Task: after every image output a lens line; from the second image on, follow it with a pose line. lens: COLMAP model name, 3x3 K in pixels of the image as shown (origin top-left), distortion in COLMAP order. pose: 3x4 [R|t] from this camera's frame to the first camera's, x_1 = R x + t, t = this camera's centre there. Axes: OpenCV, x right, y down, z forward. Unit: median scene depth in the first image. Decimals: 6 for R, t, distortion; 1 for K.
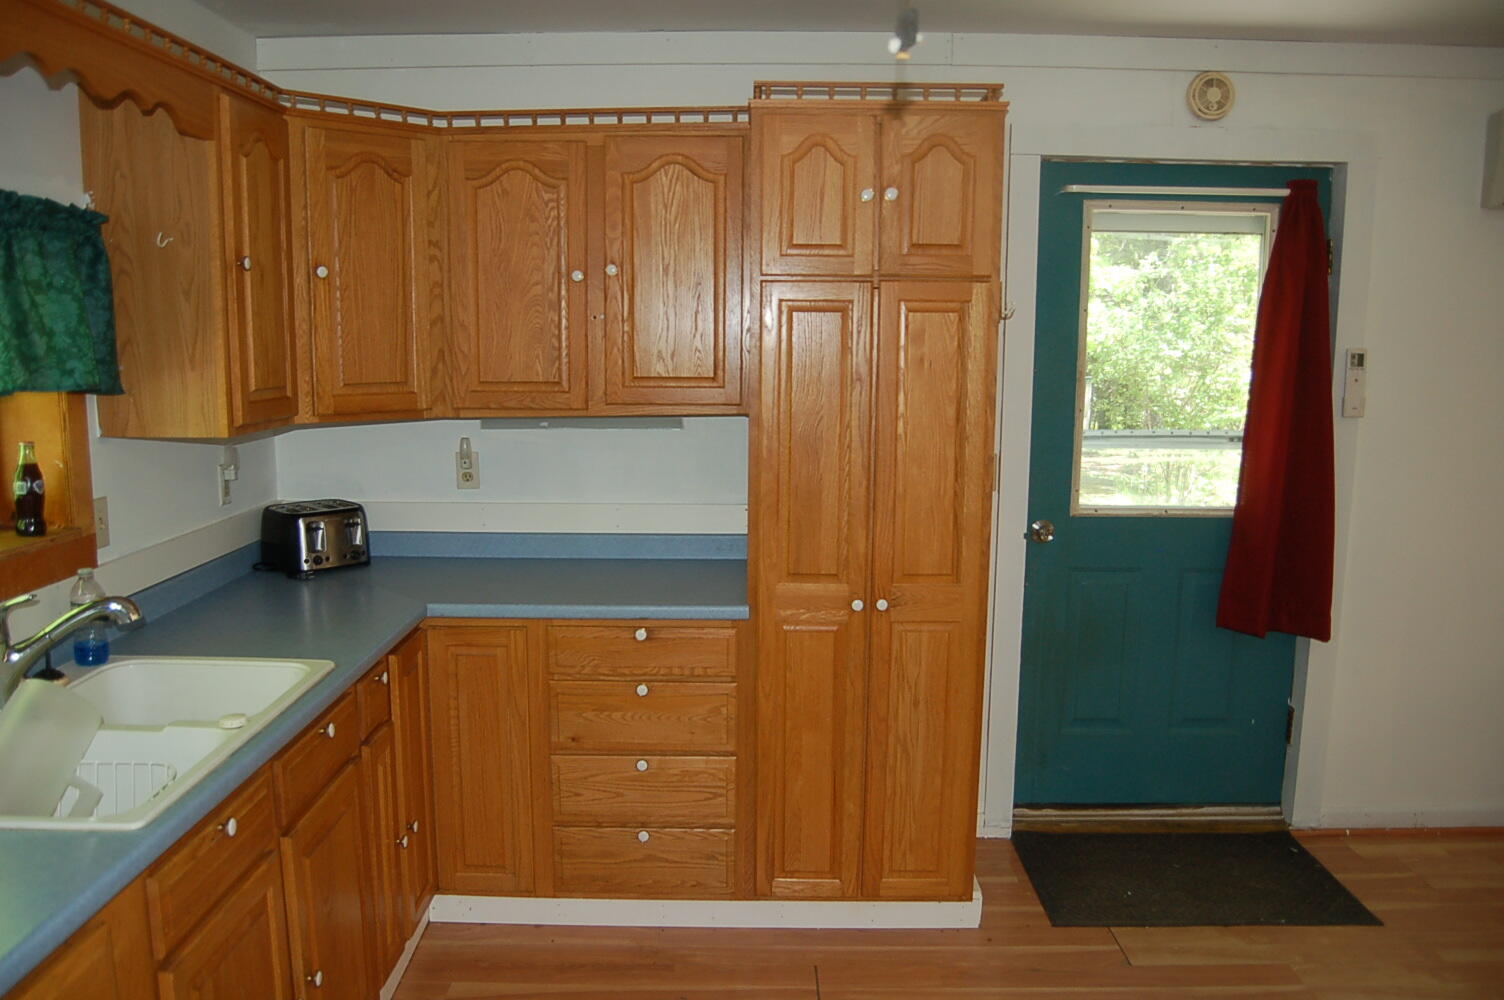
lens RADIAL K [[1216.3, 0, 752.0], [0, 1216.3, 500.0], [0, 0, 1]] dist [-0.055335, -0.000569]
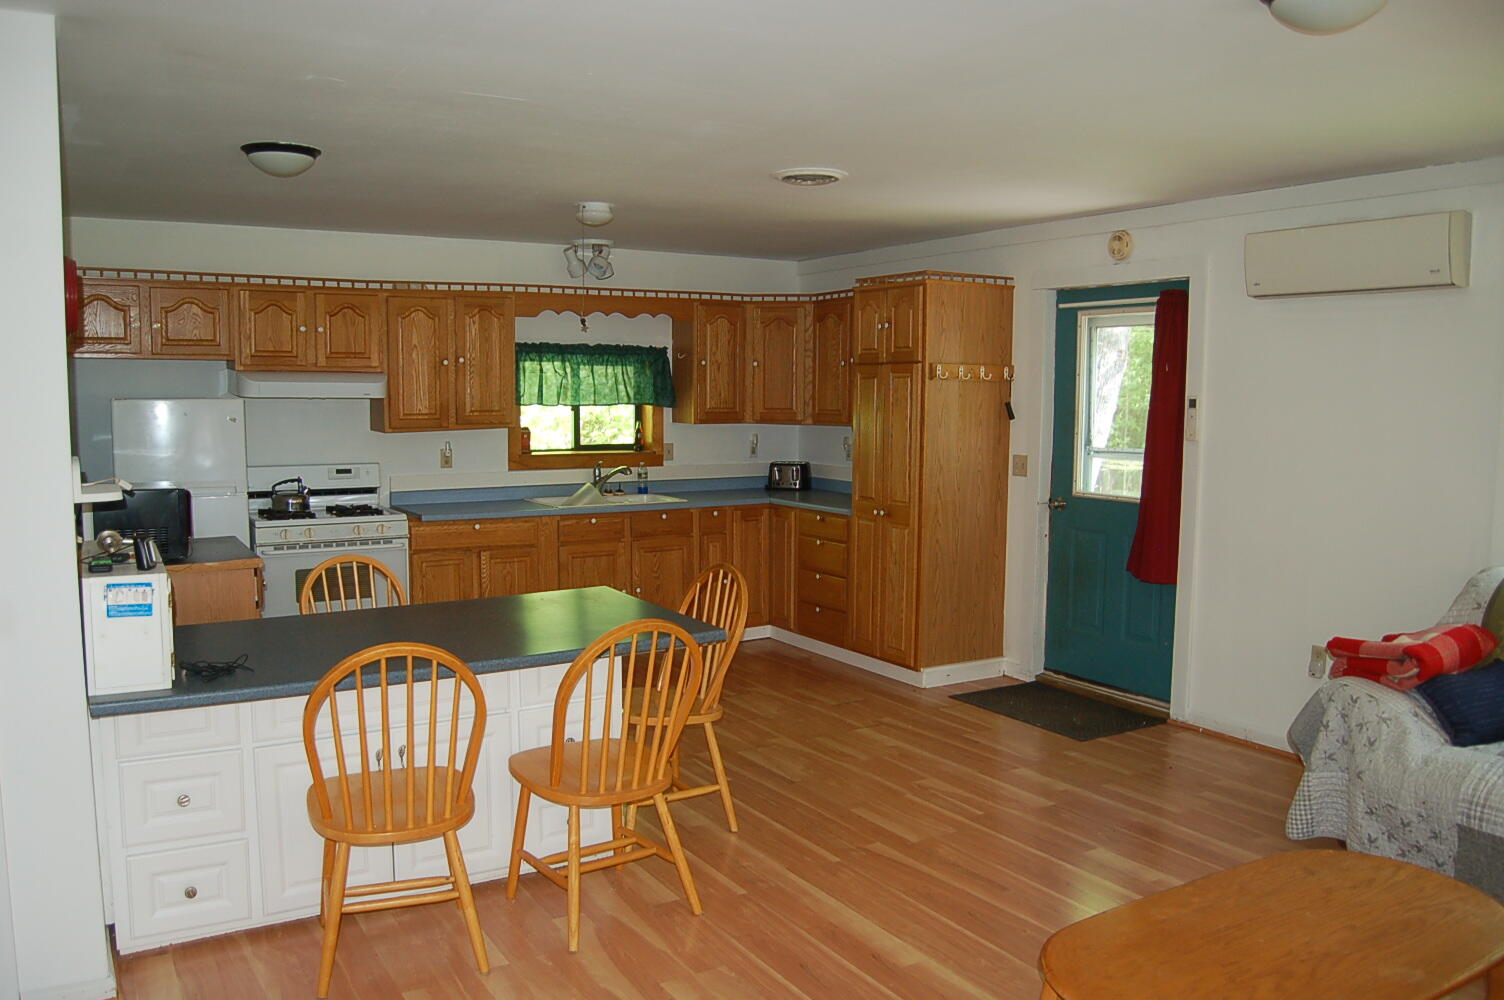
lens RADIAL K [[1216.3, 0, 752.0], [0, 1216.3, 500.0], [0, 0, 1]] dist [-0.055335, -0.000569]
pose [[0.519242, 0.072840, -0.851517, 1.544984], [-0.129321, 0.991585, 0.005963, 0.069008], [0.844786, 0.107022, 0.524293, -0.270133]]
